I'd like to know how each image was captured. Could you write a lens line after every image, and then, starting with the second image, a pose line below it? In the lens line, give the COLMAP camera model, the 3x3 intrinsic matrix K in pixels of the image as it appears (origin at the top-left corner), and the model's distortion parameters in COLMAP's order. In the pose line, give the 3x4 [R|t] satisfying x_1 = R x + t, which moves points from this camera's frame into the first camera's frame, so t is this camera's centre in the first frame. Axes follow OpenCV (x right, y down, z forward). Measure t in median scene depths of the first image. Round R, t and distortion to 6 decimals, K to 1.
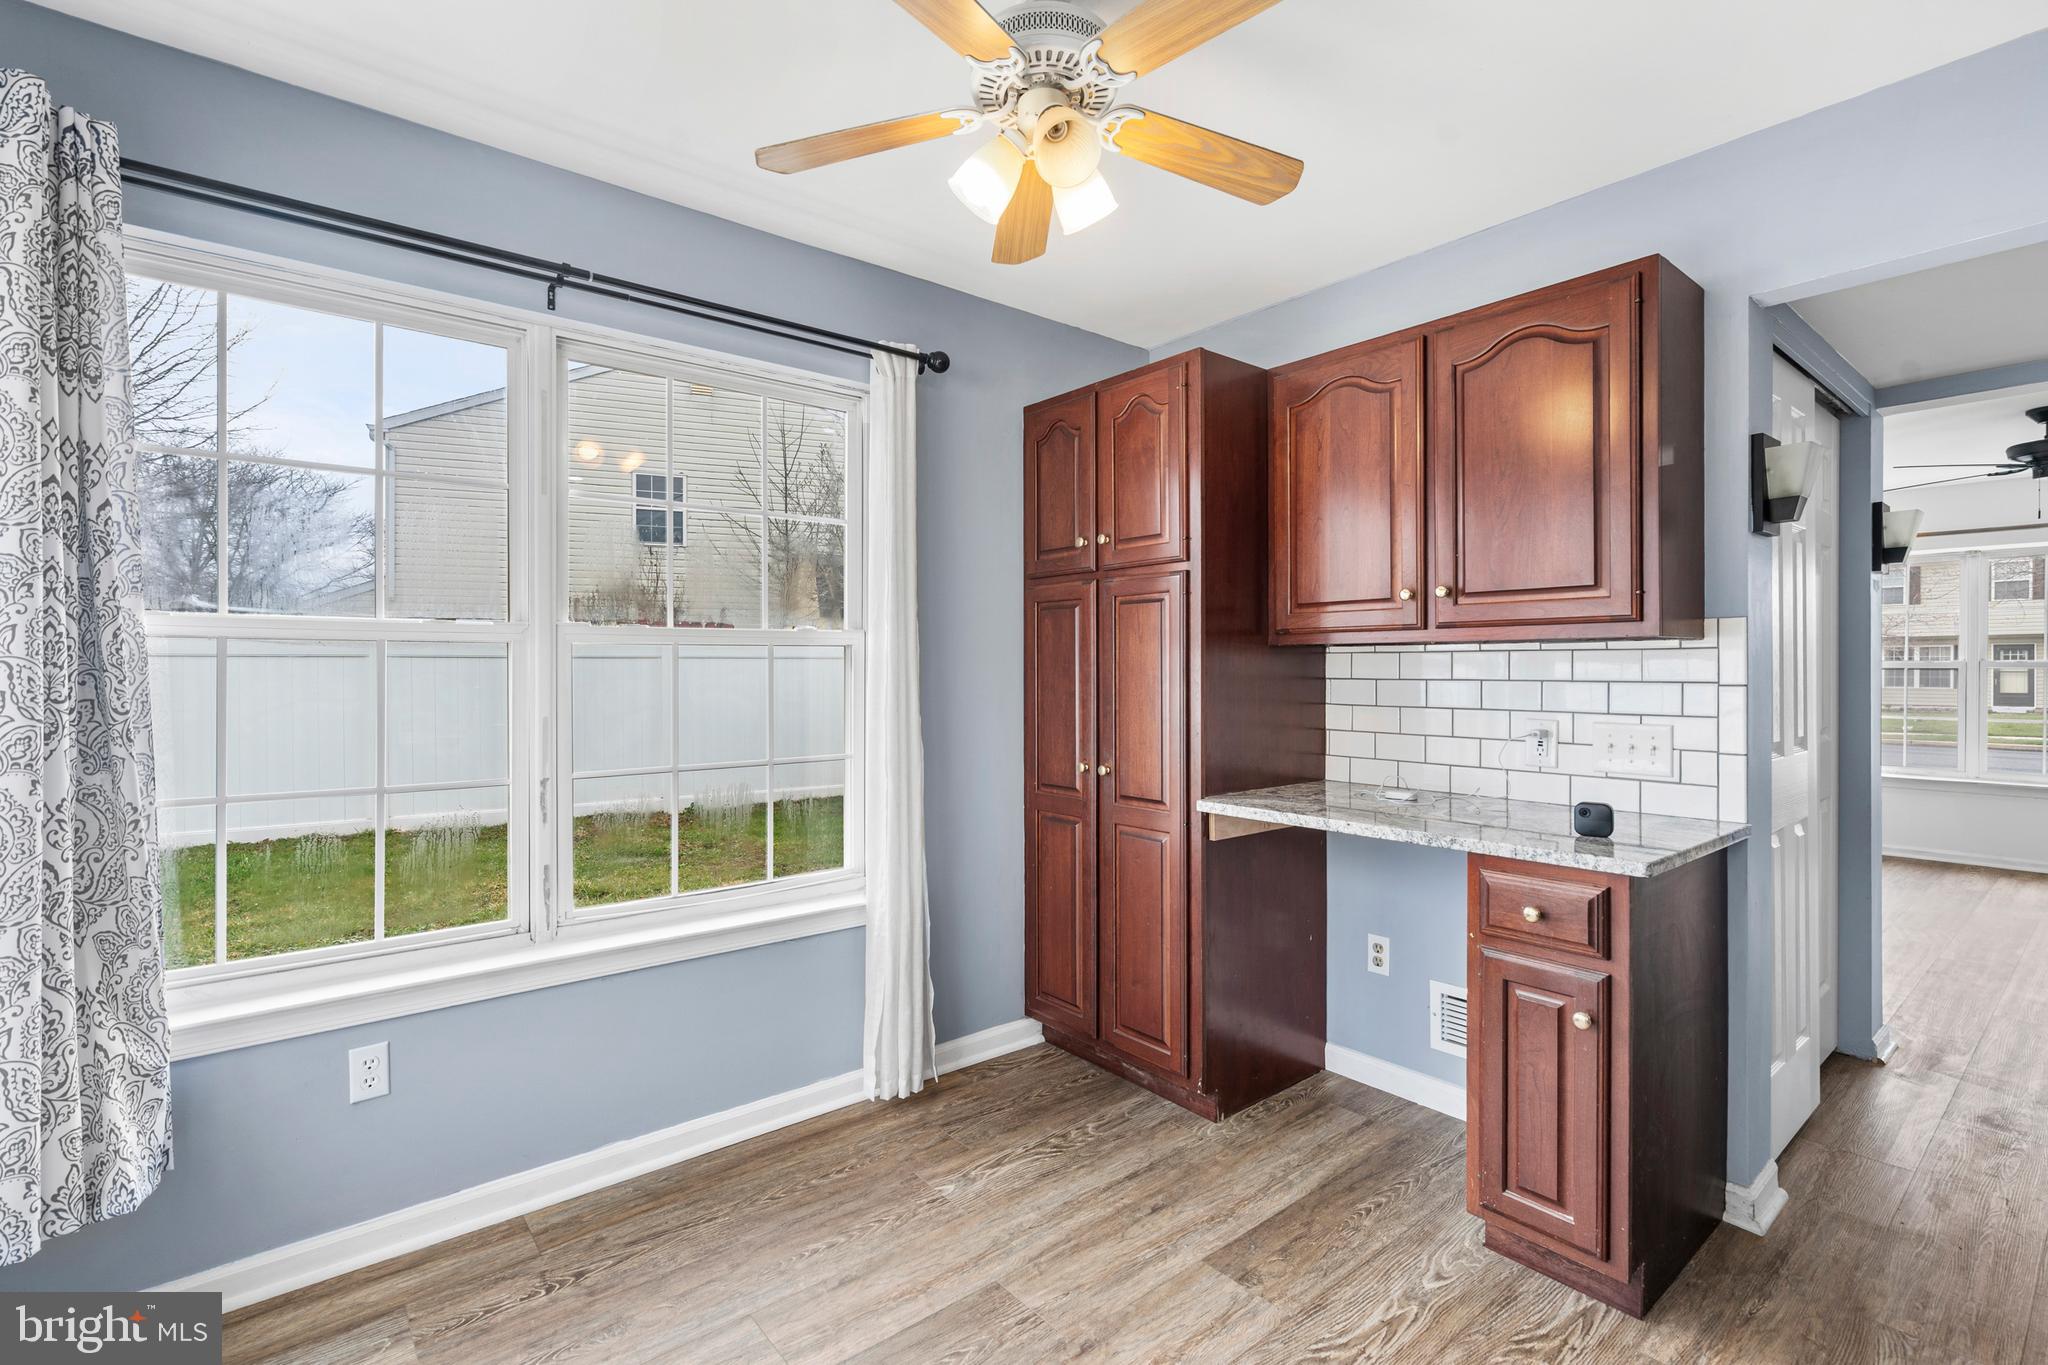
lens RADIAL K [[935.9, 0, 1019.9], [0, 935.9, 670.2], [0, 0, 1]] dist [-0.004055, 0.000845]
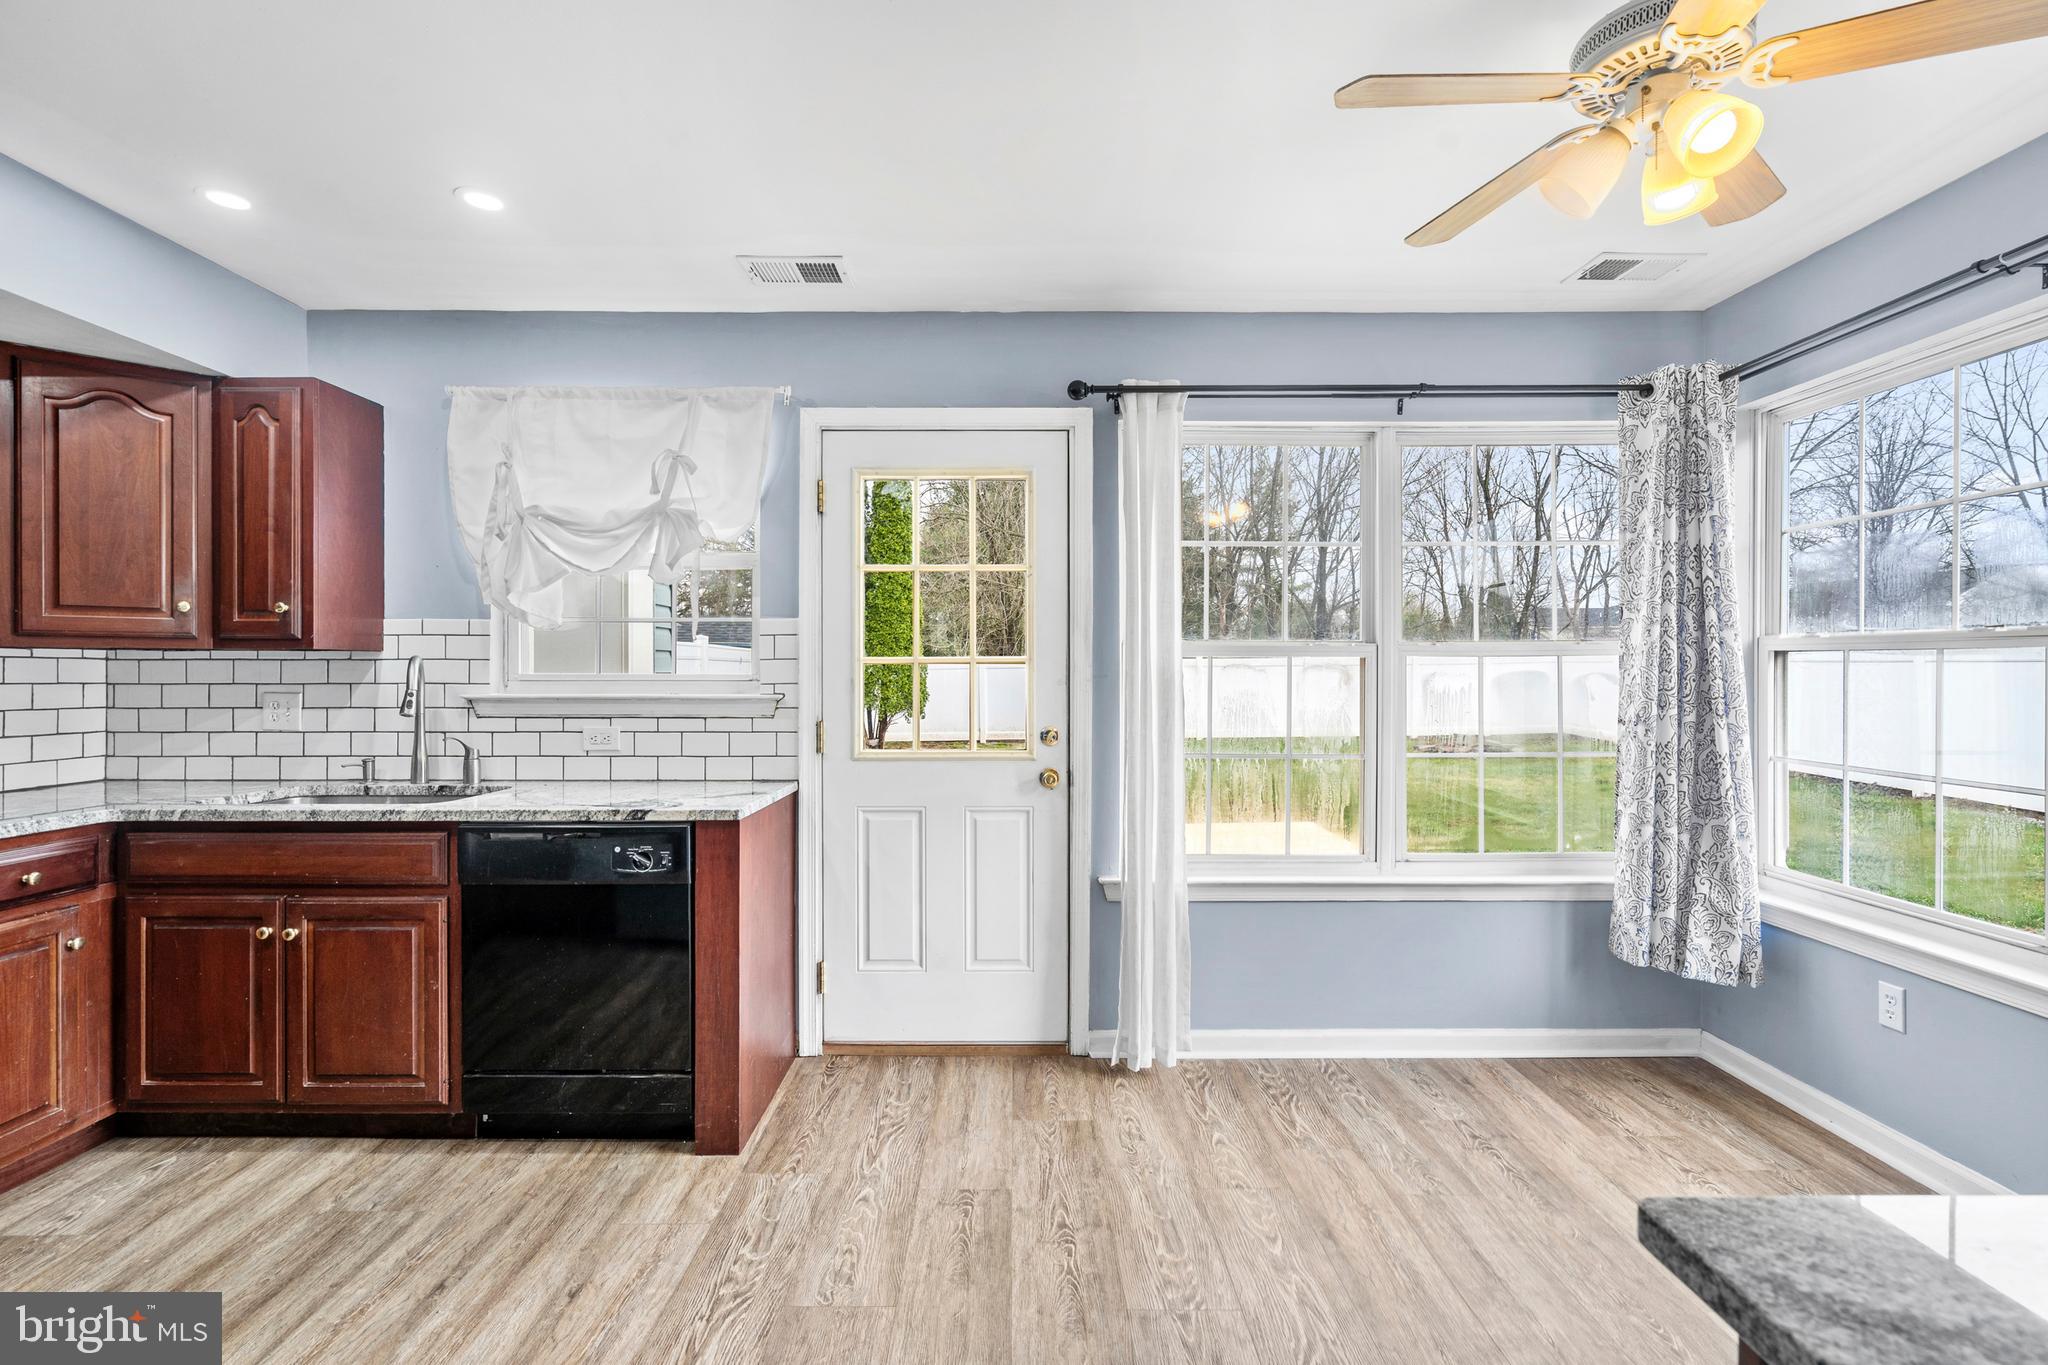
lens RADIAL K [[935.9, 0, 1019.9], [0, 935.9, 670.2], [0, 0, 1]] dist [-0.004055, 0.000845]
pose [[-0.628740, 0.001410, -0.777614, 0.881535], [-0.001708, 0.999993, 0.003194, -0.008597], [0.777613, 0.003337, -0.628734, 0.807425]]
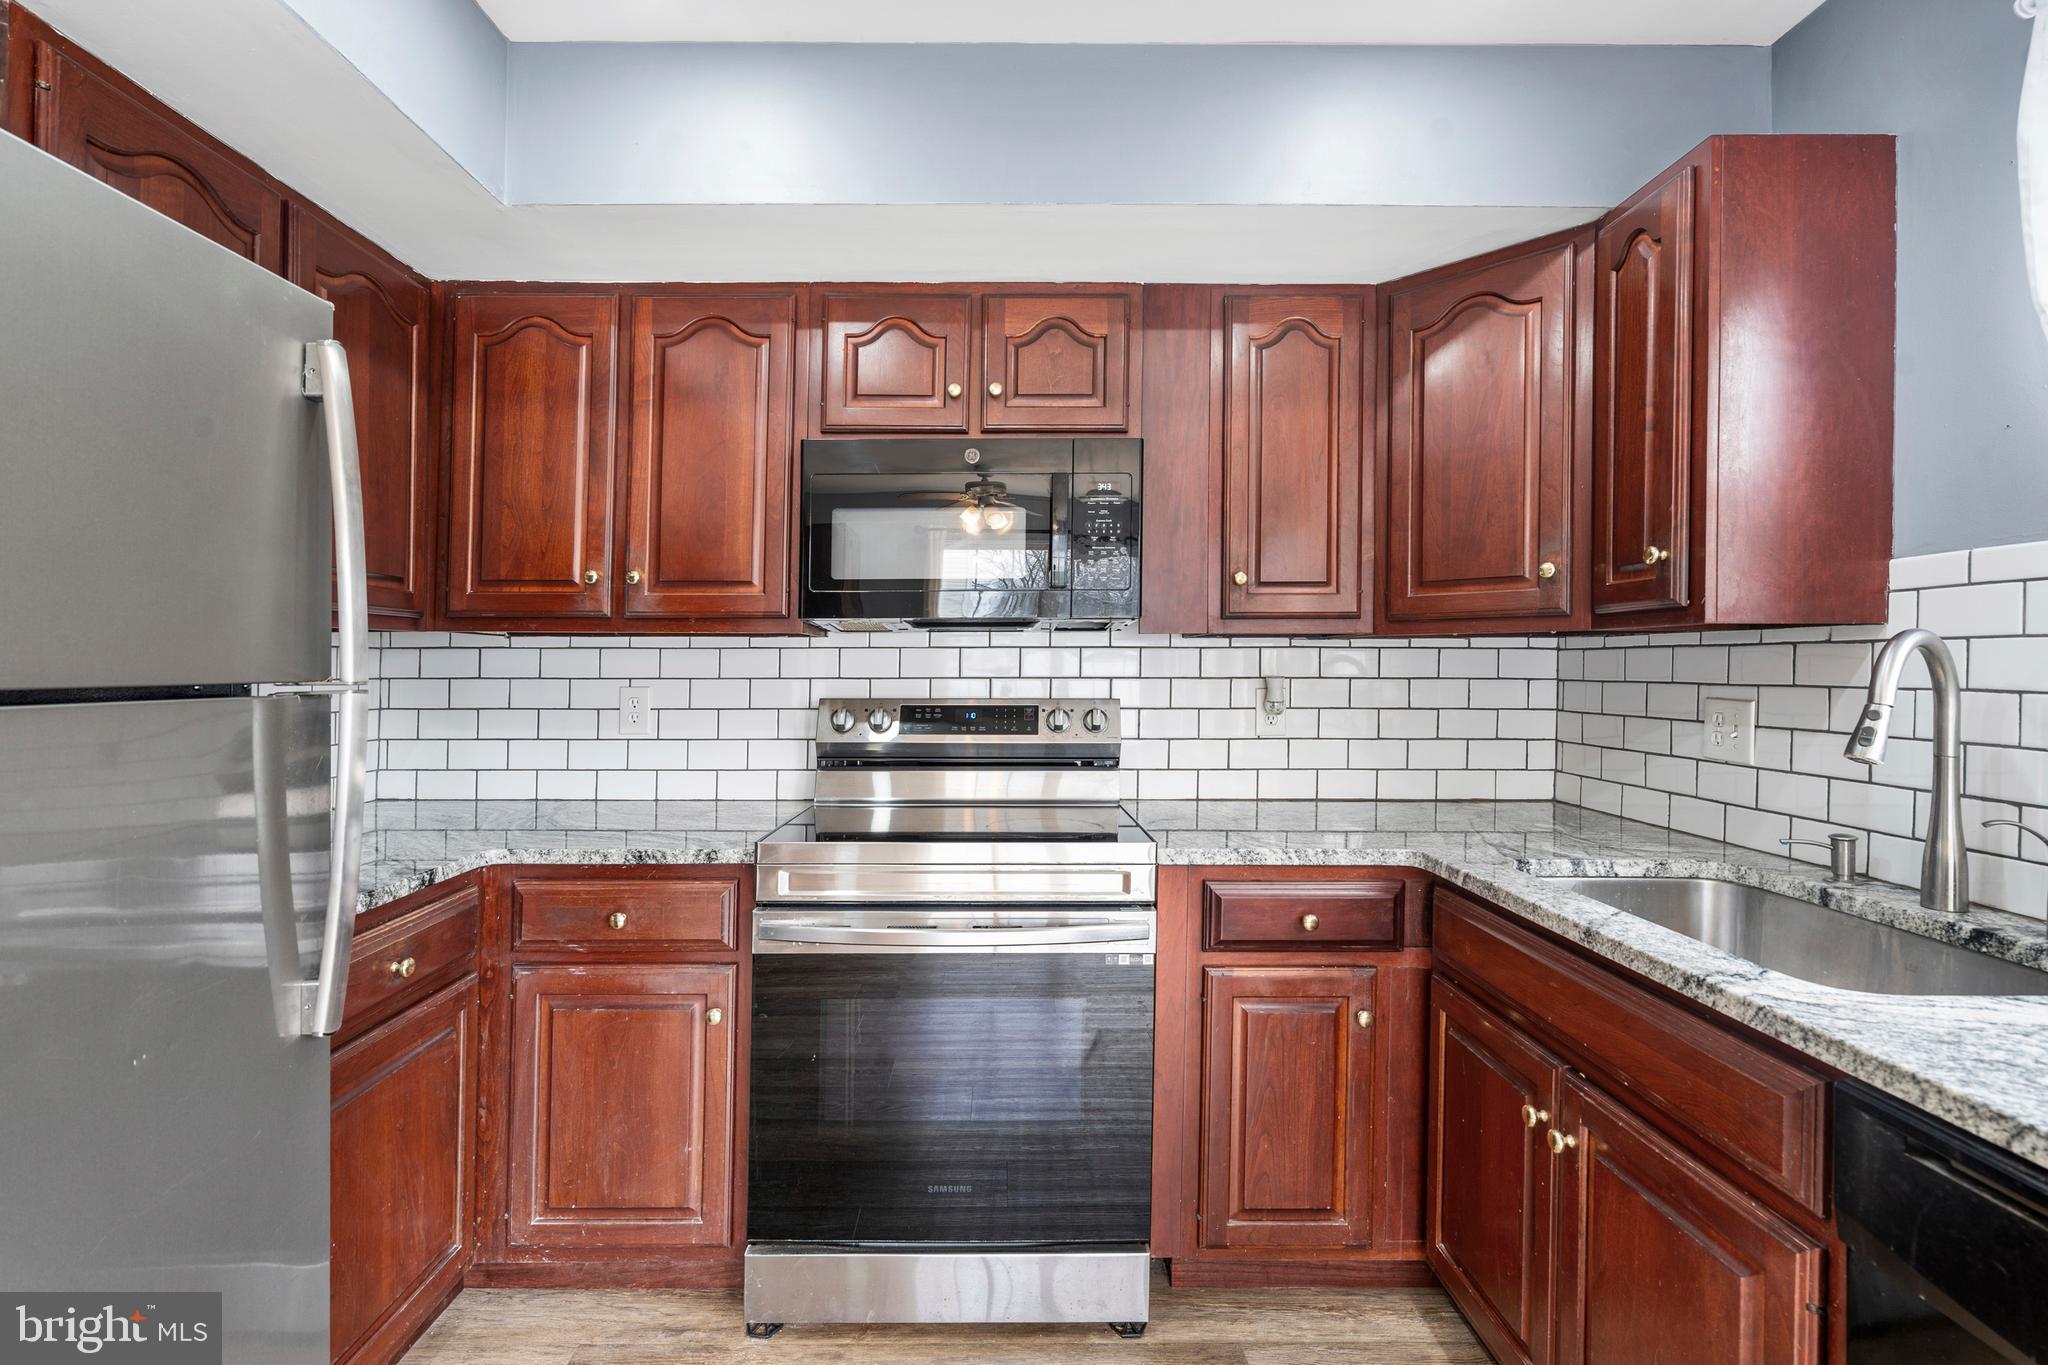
lens RADIAL K [[934.3, 0, 1019.2], [0, 934.3, 661.5], [0, 0, 1]] dist [-0.000816, 0.000922]
pose [[-0.778845, 0.003898, 0.627205, 0.452257], [0.003627, 0.999992, -0.001712, -0.003601], [-0.627206, 0.000942, -0.778853, 0.125681]]
